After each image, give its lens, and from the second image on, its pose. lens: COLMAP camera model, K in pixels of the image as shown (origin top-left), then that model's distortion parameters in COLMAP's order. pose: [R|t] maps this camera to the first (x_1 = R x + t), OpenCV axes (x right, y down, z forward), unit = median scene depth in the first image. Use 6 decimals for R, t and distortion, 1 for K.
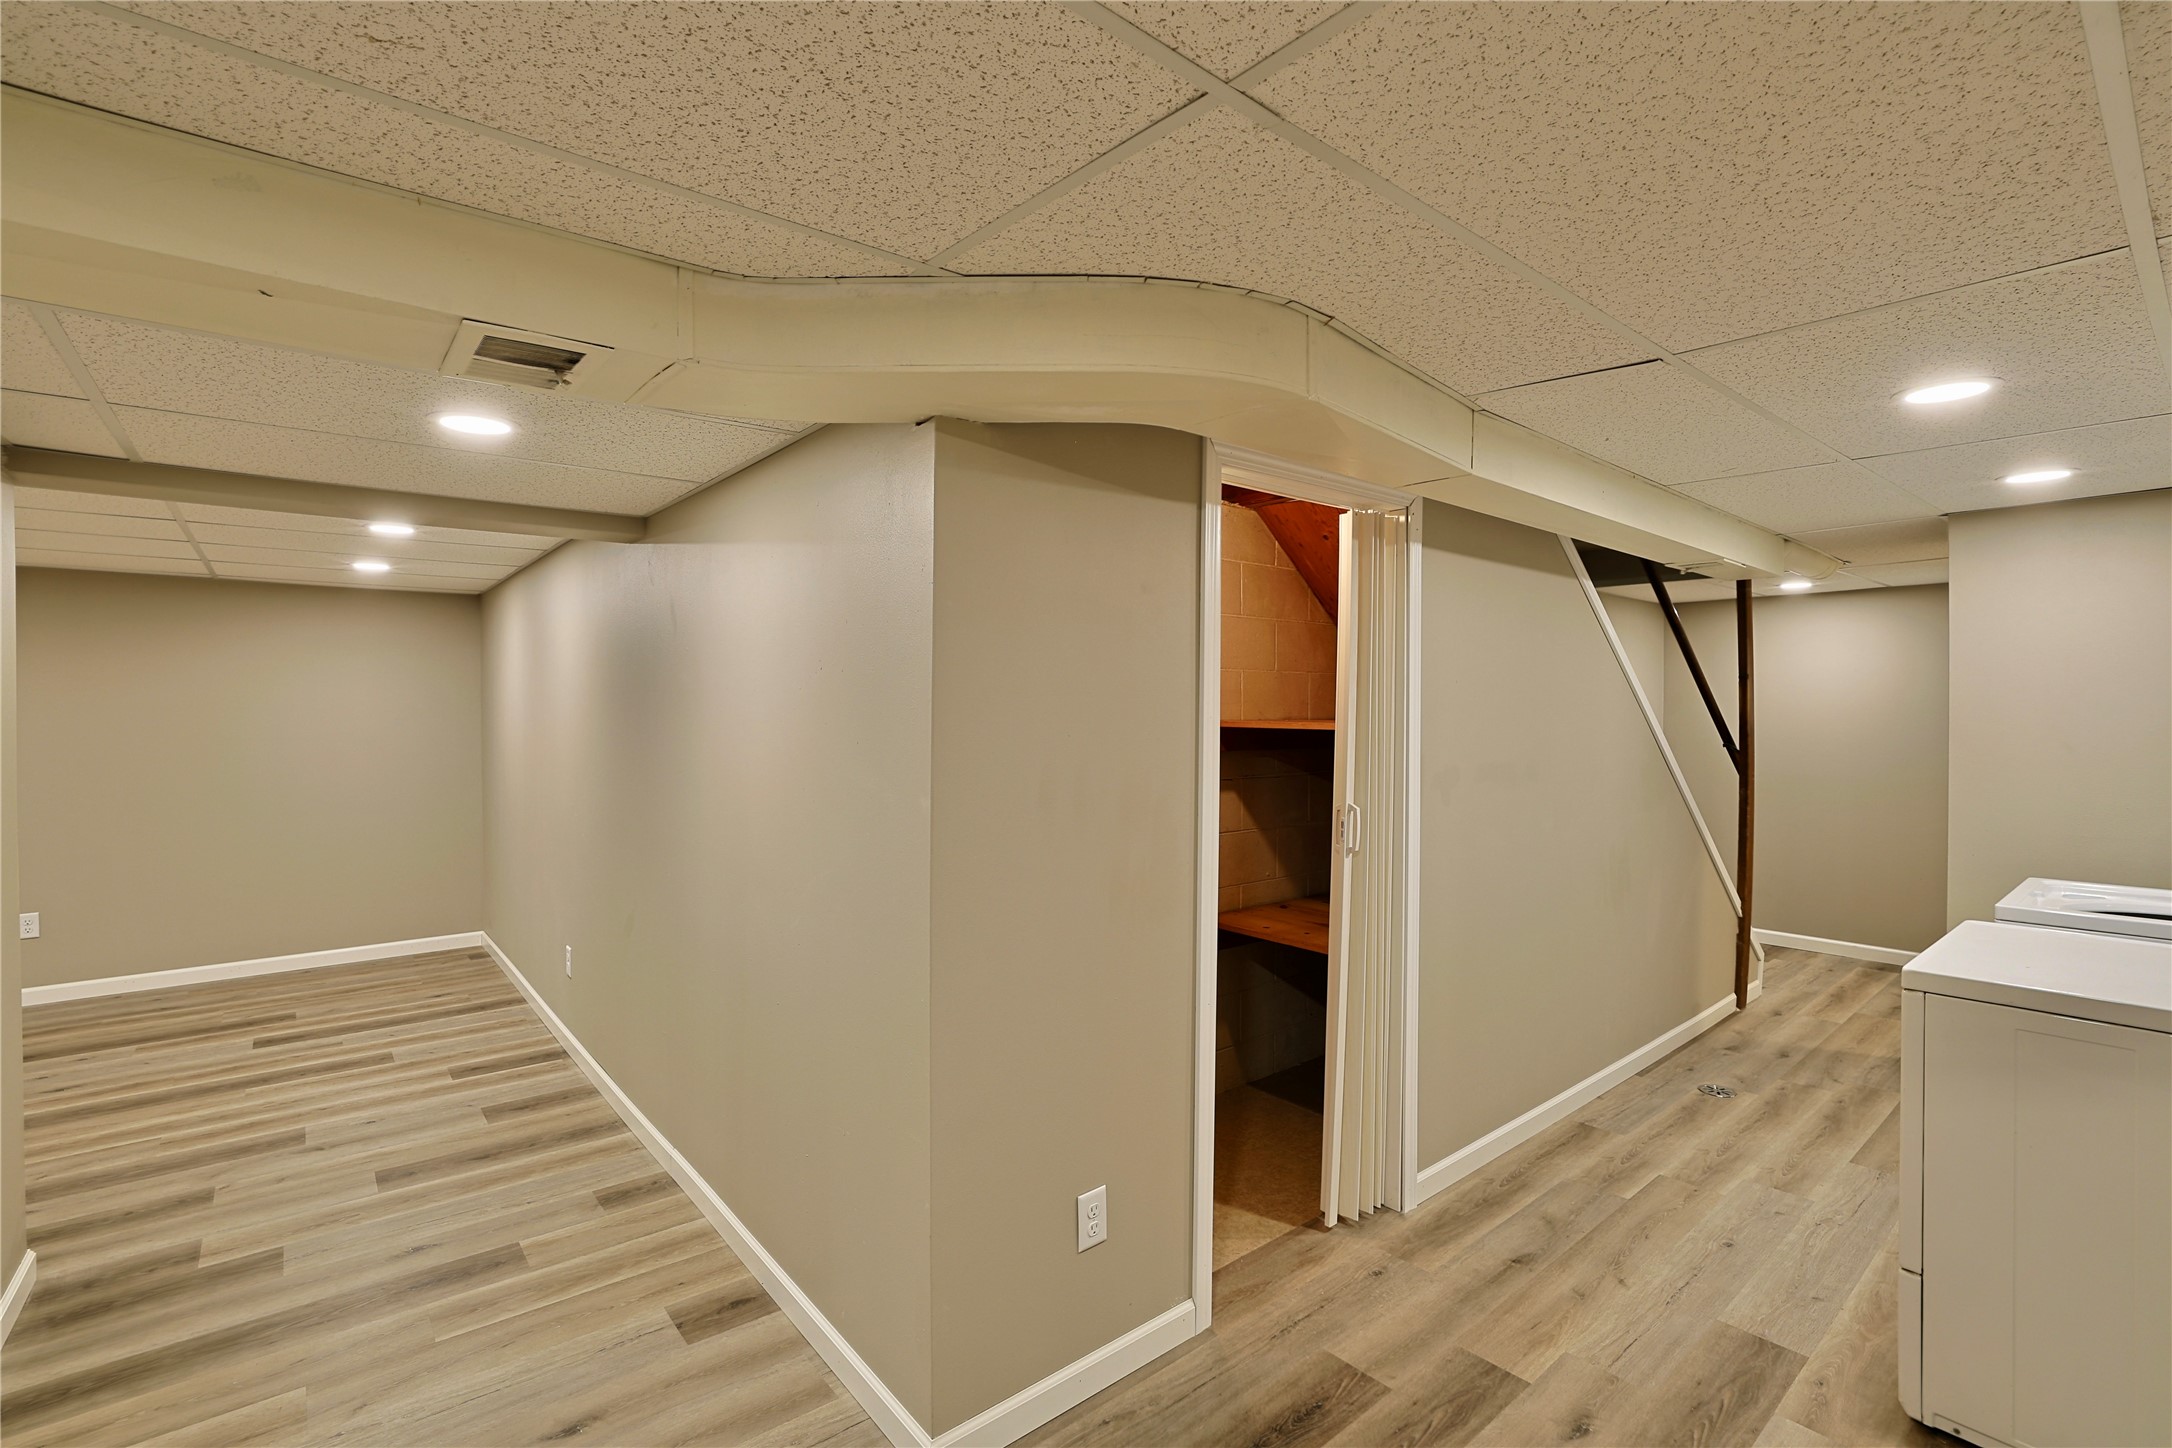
lens RADIAL K [[982.7, 0, 1088.0], [0, 982.7, 719.5], [0, 0, 1]] dist [0.001641, 0.004149]
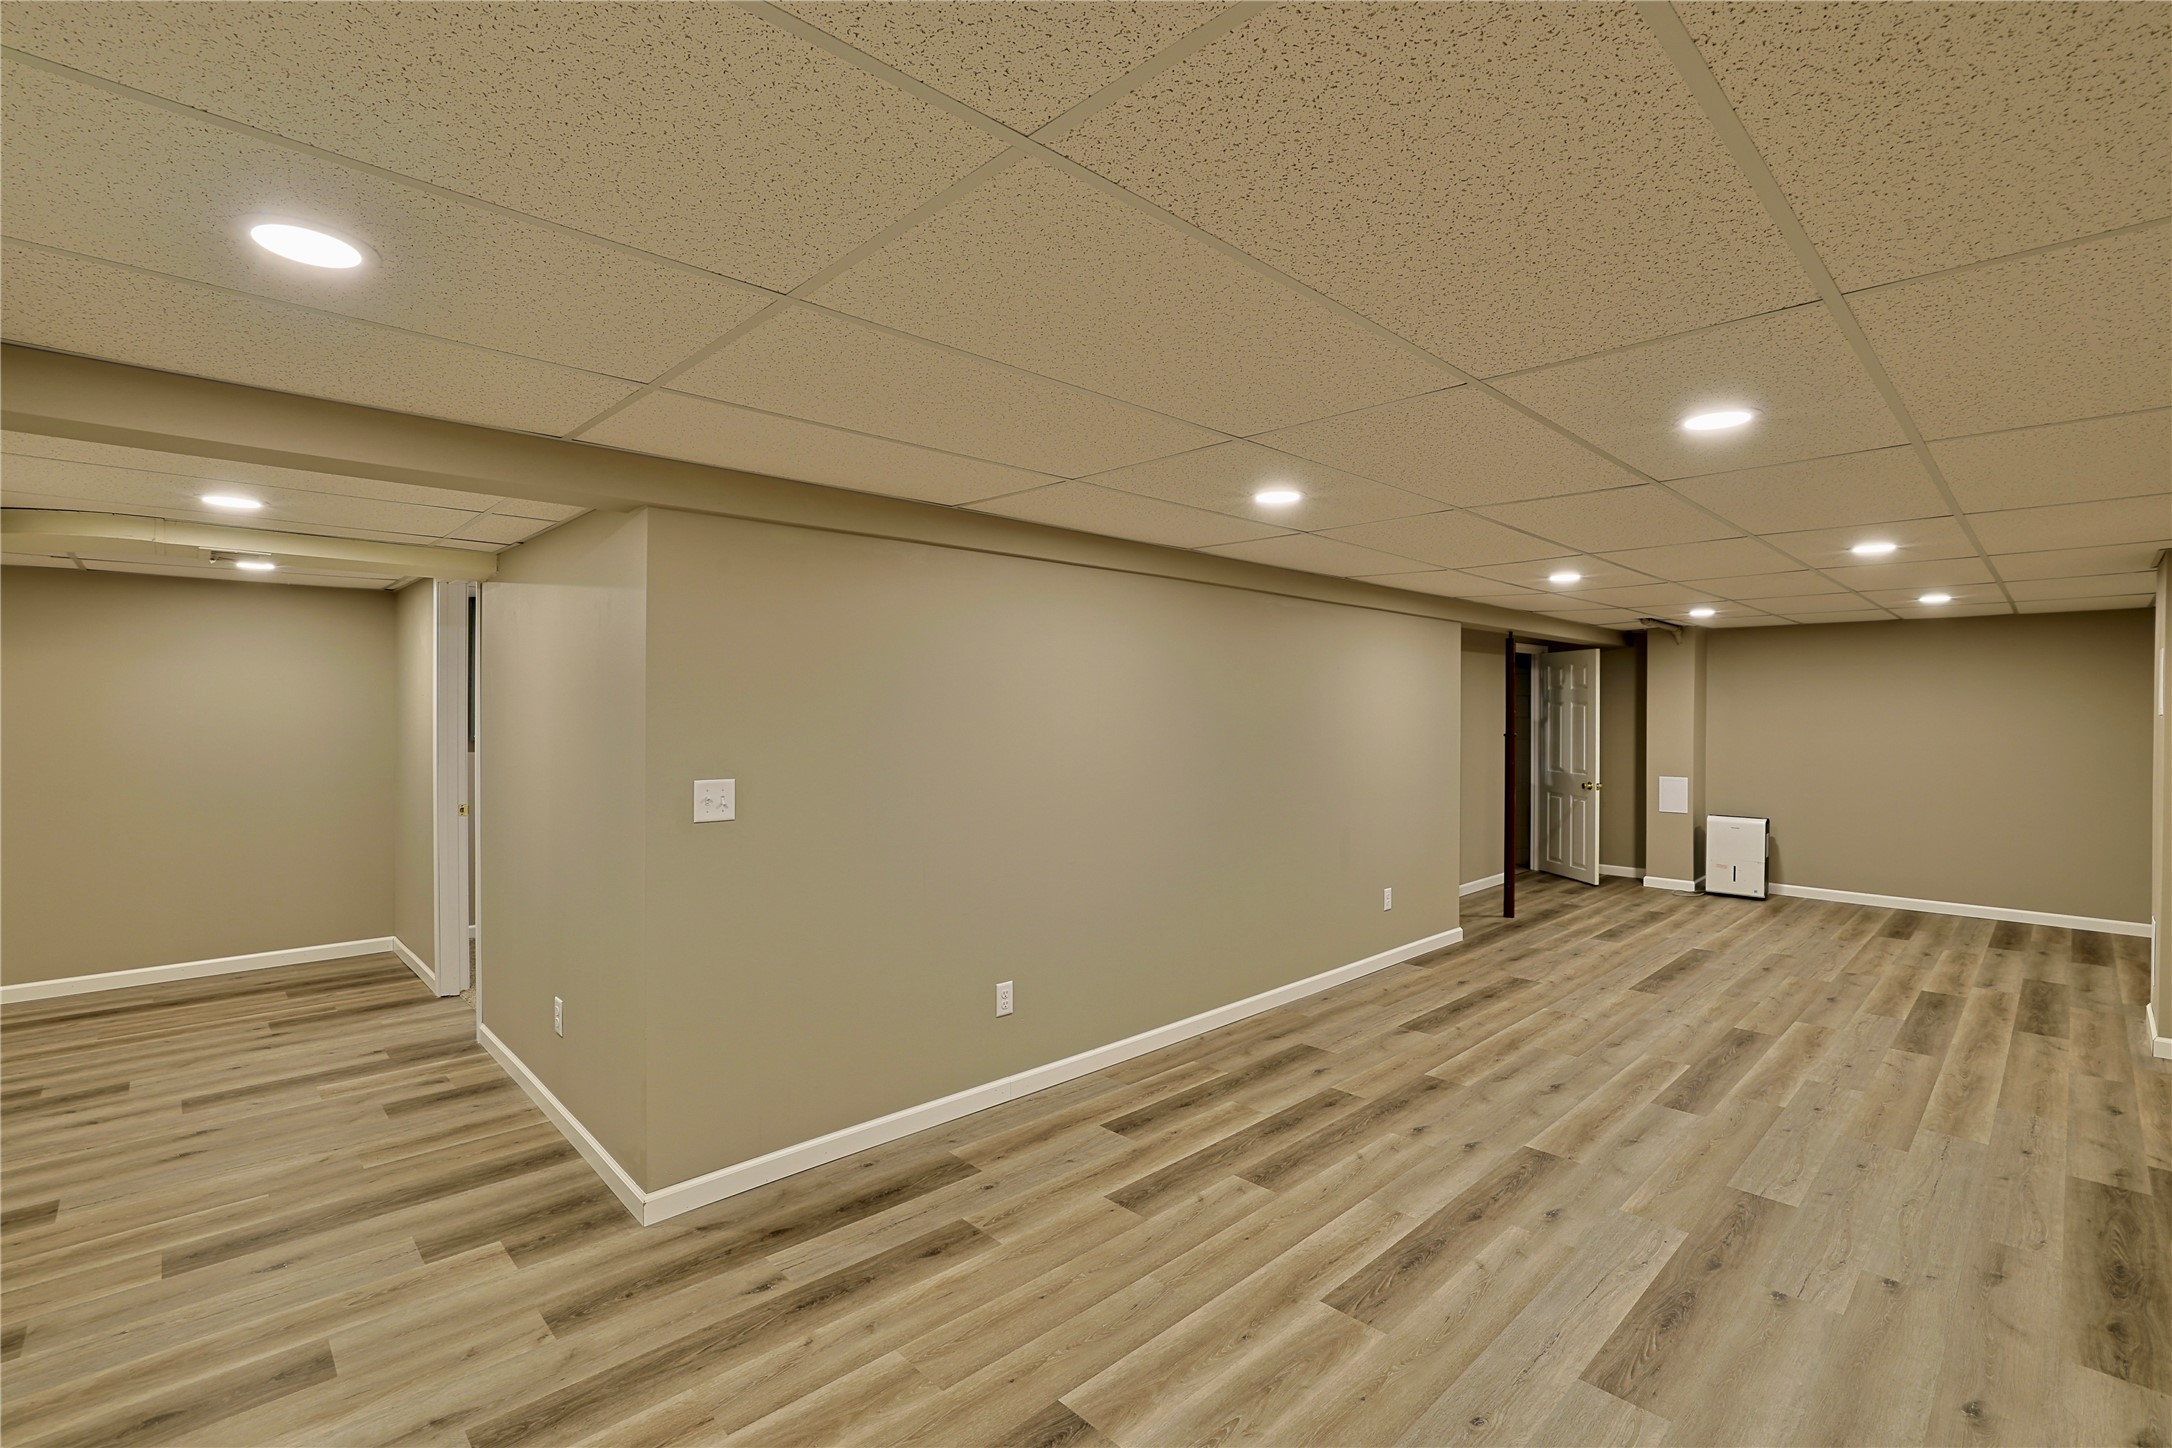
lens RADIAL K [[982.7, 0, 1083.0], [0, 982.7, 719.5], [0, 0, 1]] dist [0.001641, 0.004149]
pose [[-0.997806, -0.003980, -0.066083, -1.043221], [-0.004430, 0.999968, 0.006663, -0.004698], [0.066054, 0.006941, -0.997792, 1.500412]]
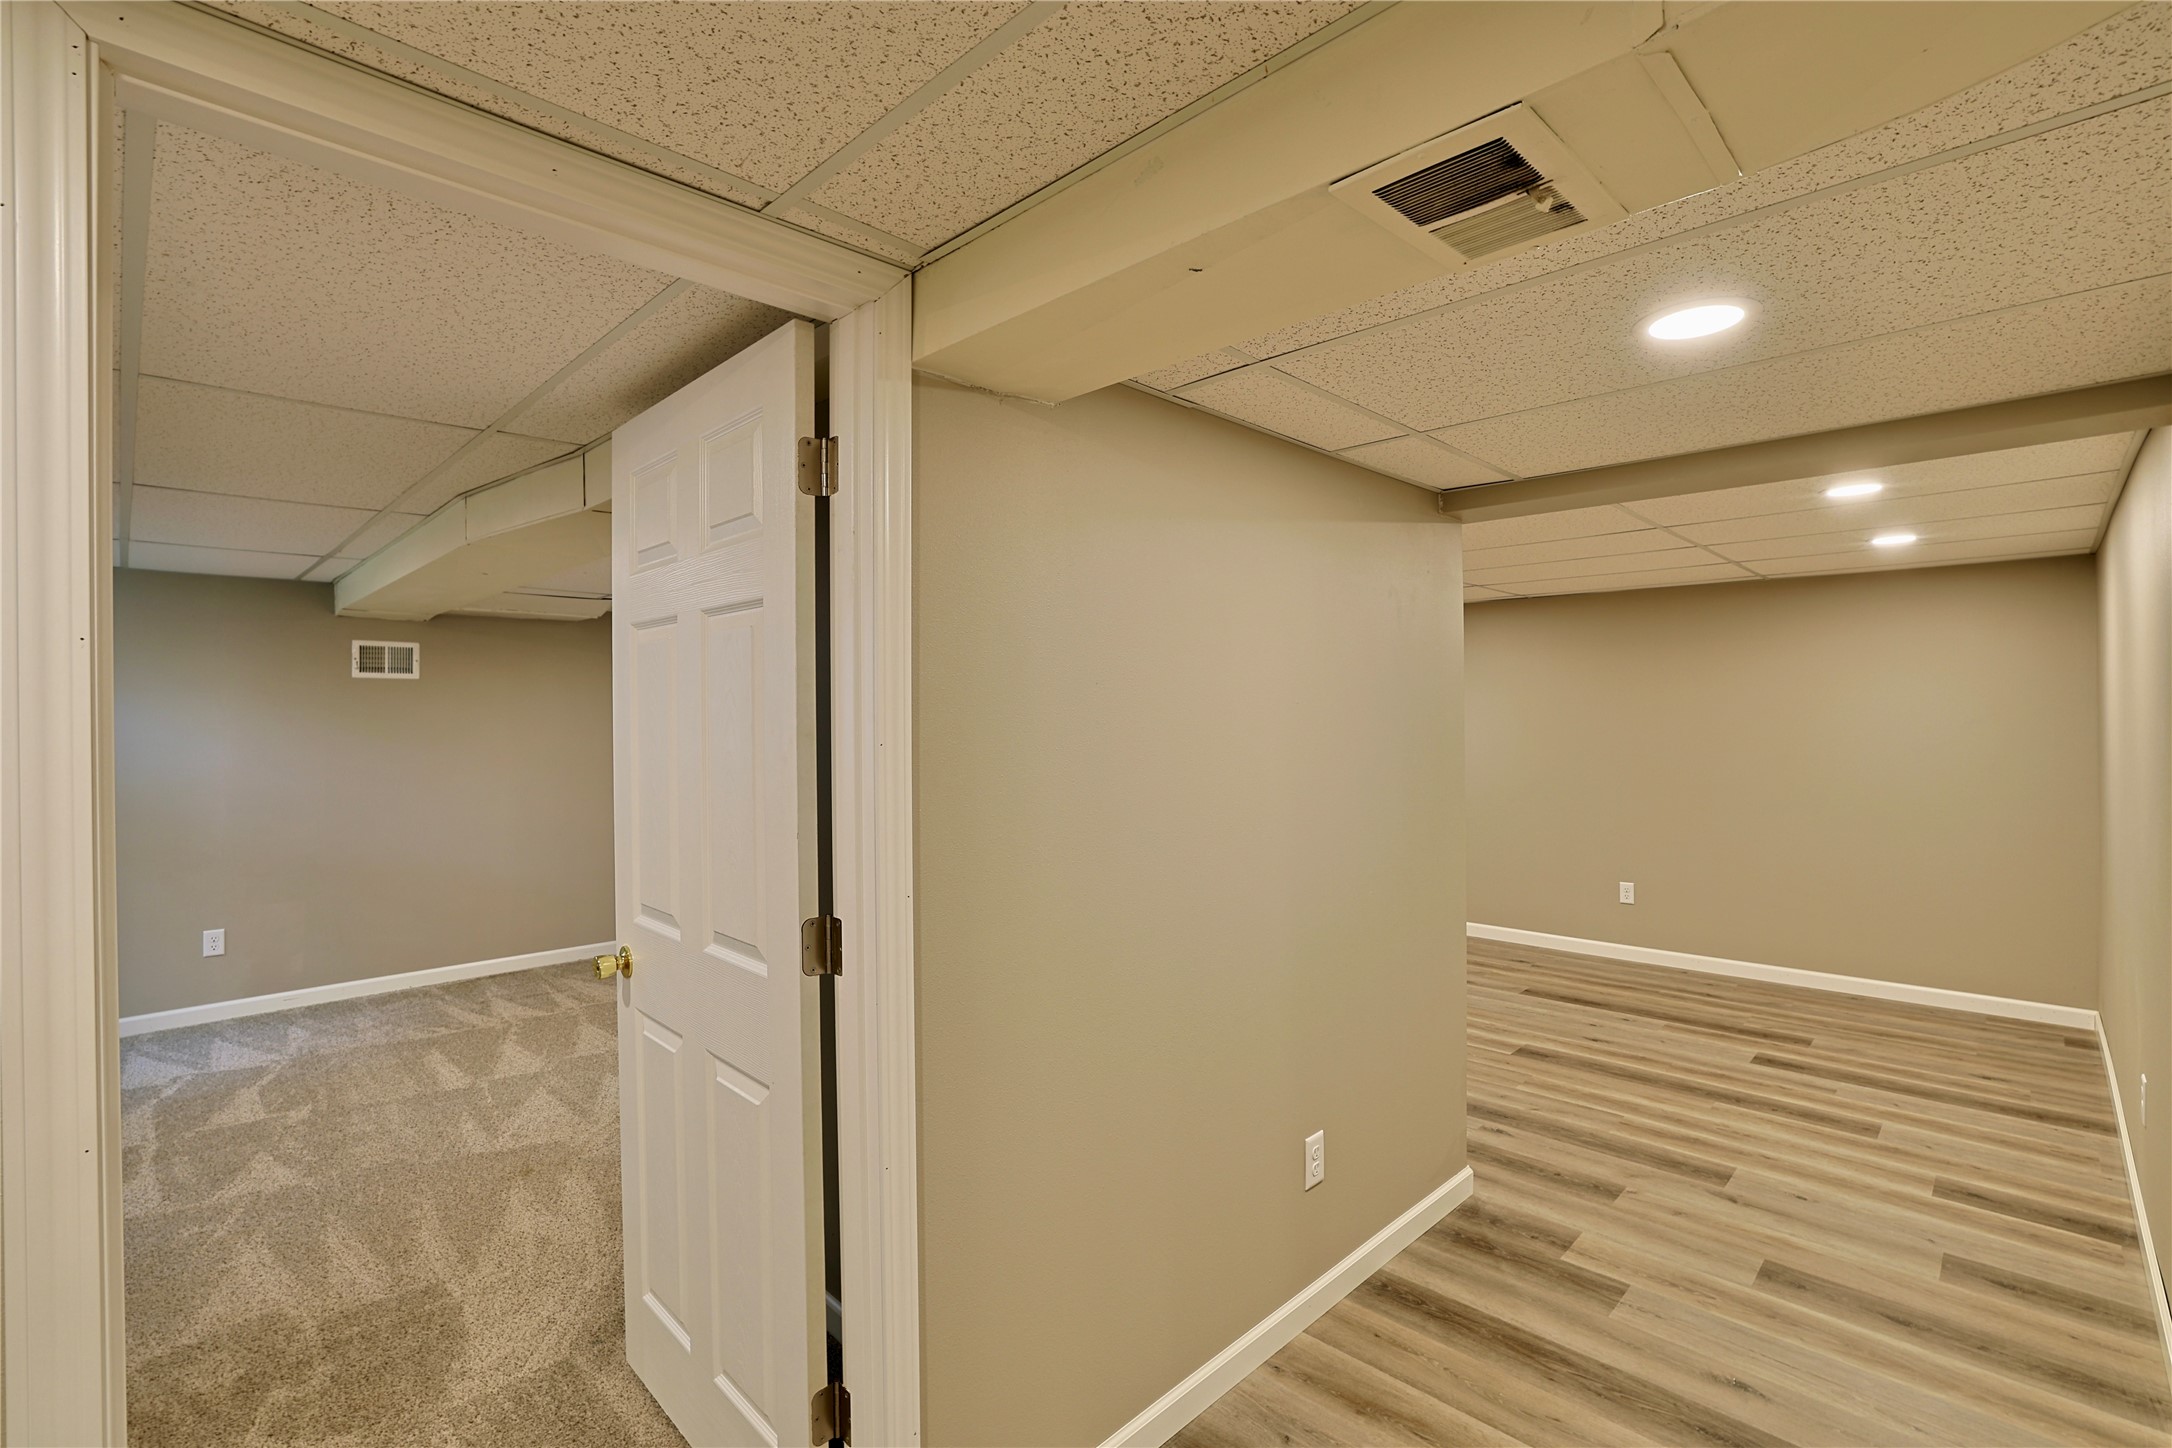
lens RADIAL K [[982.7, 0, 1079.6], [0, 982.7, 731.7], [0, 0, 1]] dist [0.001641, 0.004149]
pose [[0.117872, 0.011238, -0.992965, 0.033230], [0.001309, 0.999933, 0.011472, -0.001566], [0.993028, -0.002652, 0.117850, 0.280717]]
